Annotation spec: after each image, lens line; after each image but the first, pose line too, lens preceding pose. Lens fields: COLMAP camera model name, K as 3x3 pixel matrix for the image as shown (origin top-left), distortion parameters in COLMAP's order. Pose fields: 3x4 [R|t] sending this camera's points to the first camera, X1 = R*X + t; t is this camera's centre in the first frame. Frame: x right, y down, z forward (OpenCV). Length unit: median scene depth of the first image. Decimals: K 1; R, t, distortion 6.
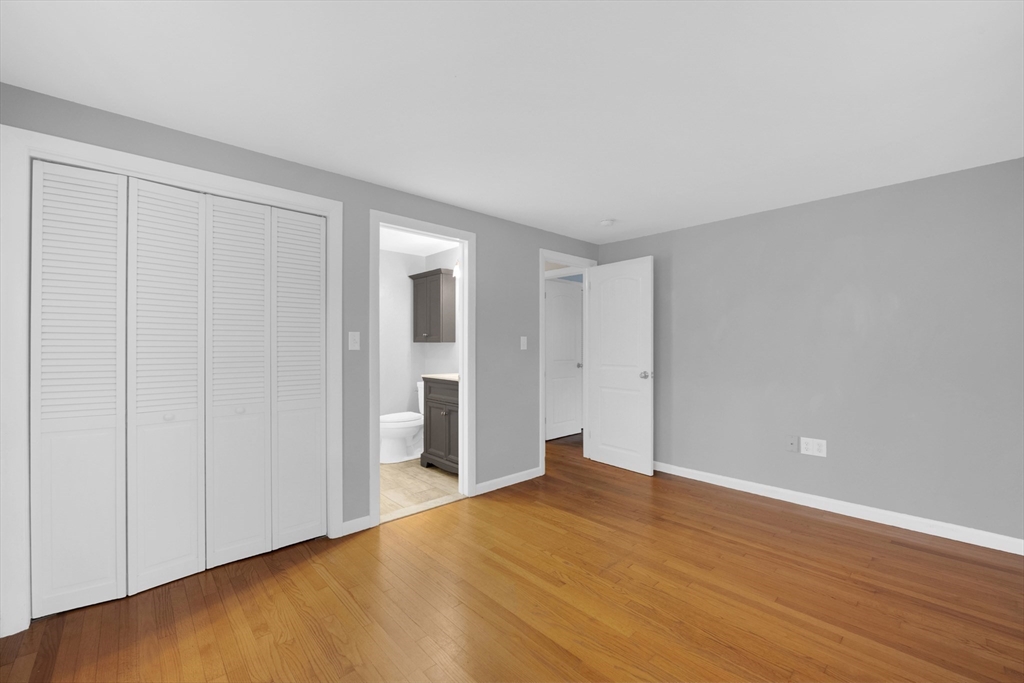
lens RADIAL K [[416.2, 0, 517.4], [0, 416.2, 344.9], [0, 0, 1]] dist [-0.002600, 0.000027]
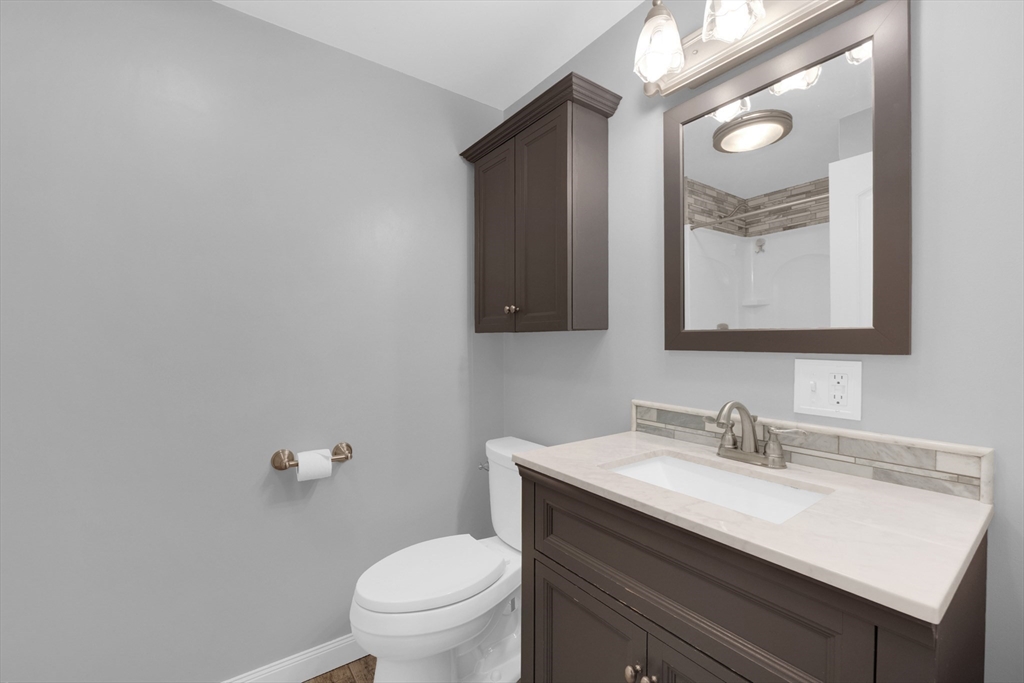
lens RADIAL K [[416.2, 0, 517.4], [0, 416.2, 344.9], [0, 0, 1]] dist [-0.002600, 0.000027]
pose [[0.993820, 0.003342, -0.110950, -0.179766], [-0.002615, 0.999974, 0.006698, 0.002036], [0.110970, -0.006366, 0.993803, 0.672169]]
